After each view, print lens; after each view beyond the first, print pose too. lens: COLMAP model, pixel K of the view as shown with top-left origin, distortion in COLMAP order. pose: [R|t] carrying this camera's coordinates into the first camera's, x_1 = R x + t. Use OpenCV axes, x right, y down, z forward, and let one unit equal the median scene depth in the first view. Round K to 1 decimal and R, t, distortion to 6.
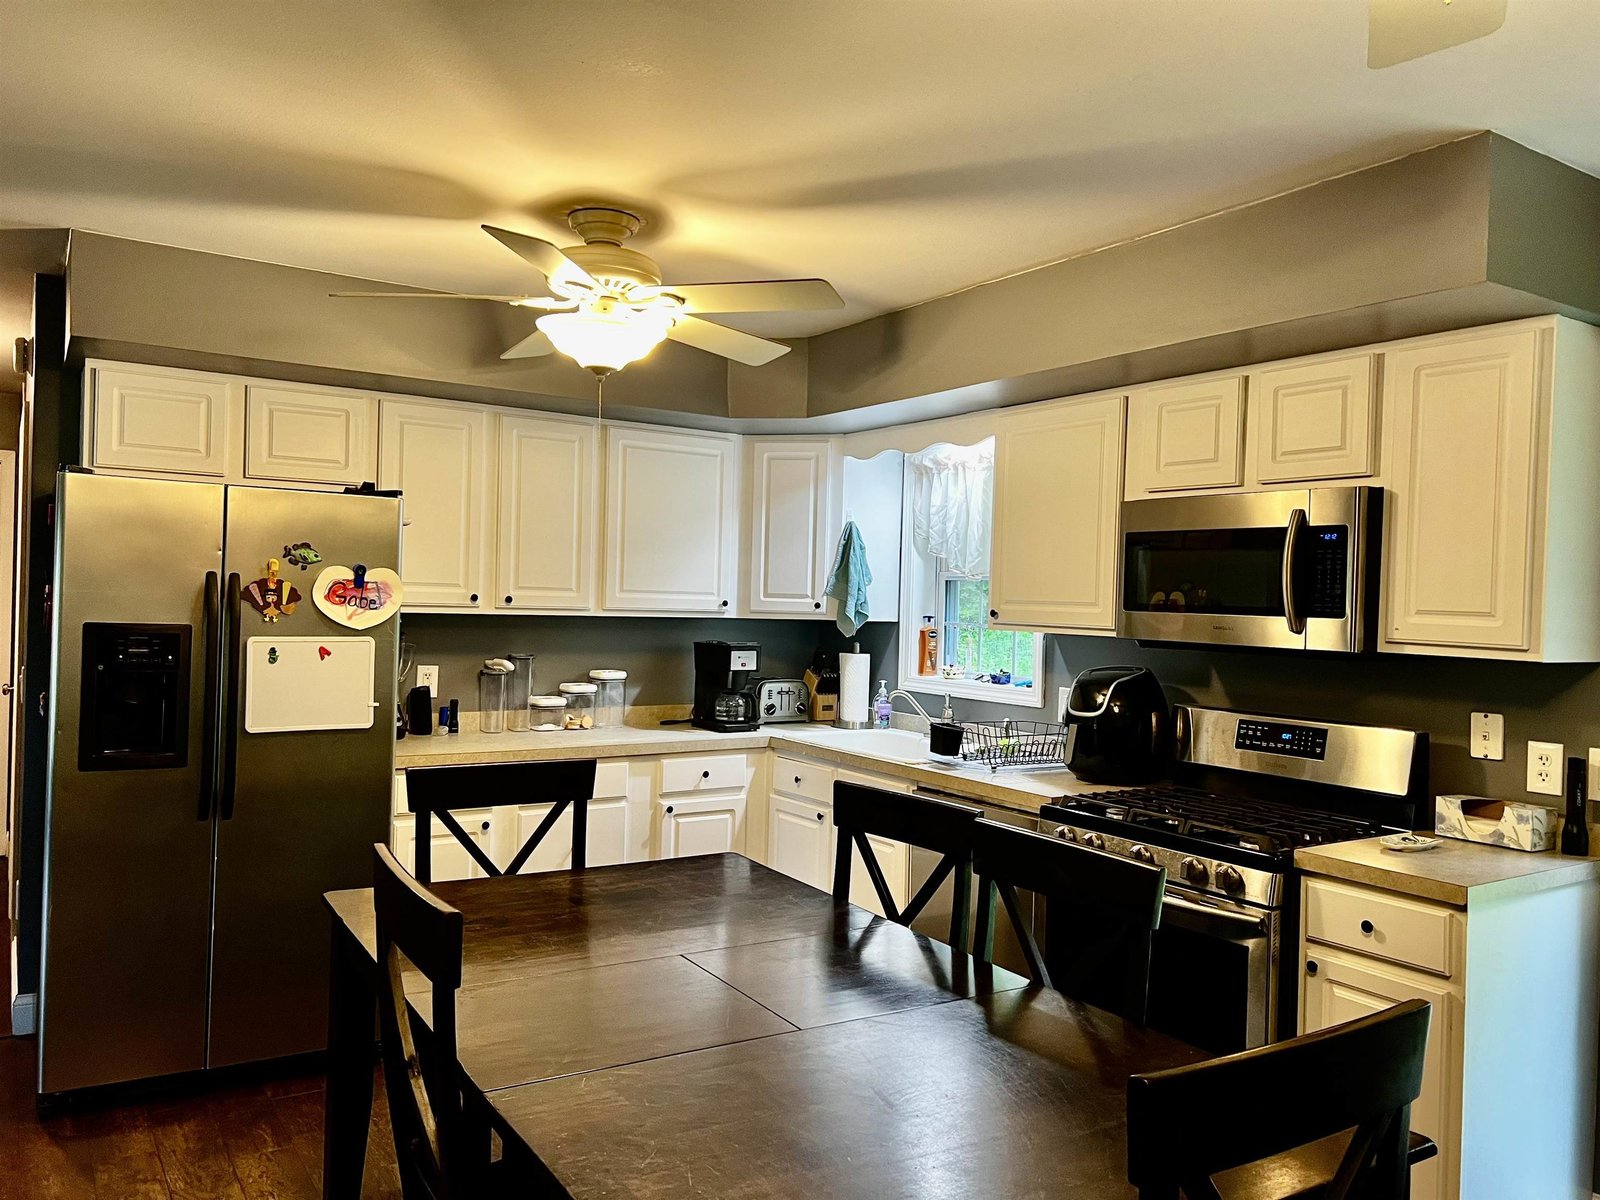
lens RADIAL K [[1197.7, 0, 803.0], [0, 1197.7, 607.7], [0, 0, 1]] dist [0.048613, -0.057303]
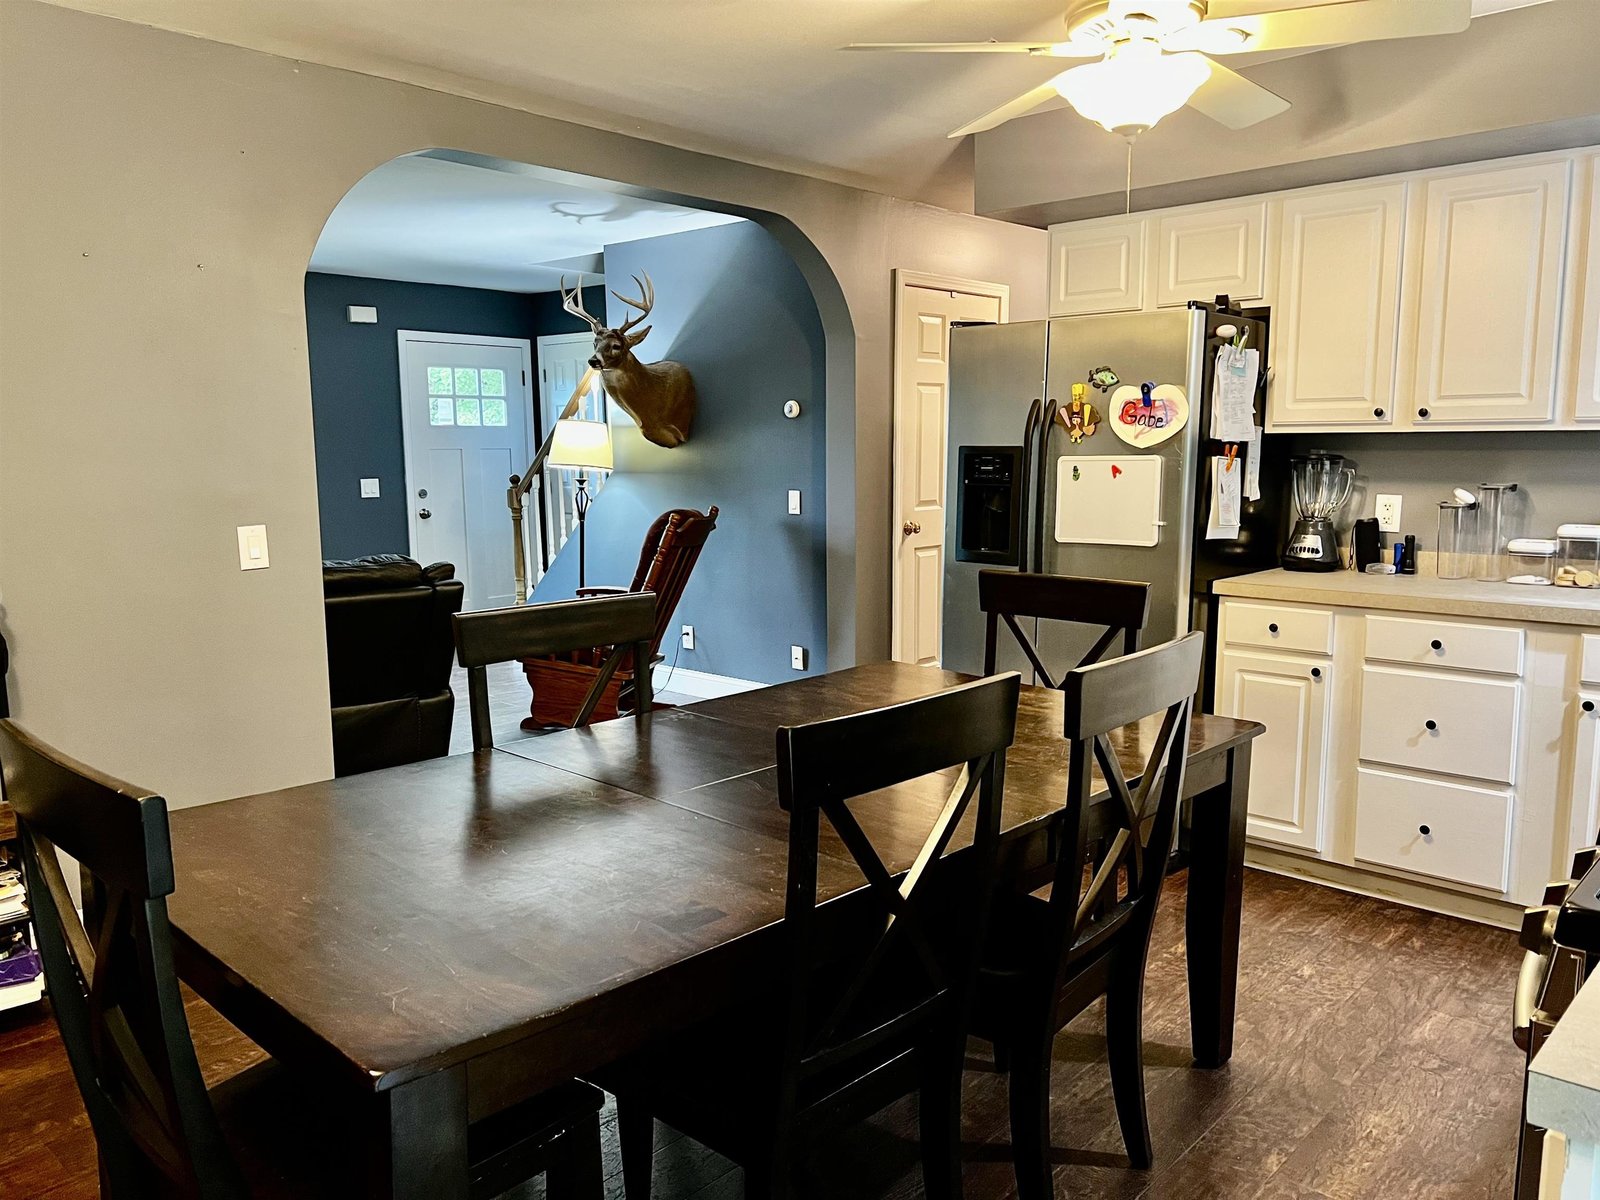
lens RADIAL K [[1197.7, 0, 803.8], [0, 1197.7, 599.8], [0, 0, 1]] dist [0.048613, -0.057303]
pose [[0.233835, 0.097902, -0.967335, 0.572183], [0.006103, 0.994750, 0.102152, 0.041059], [0.972257, -0.029791, 0.232010, 0.499258]]
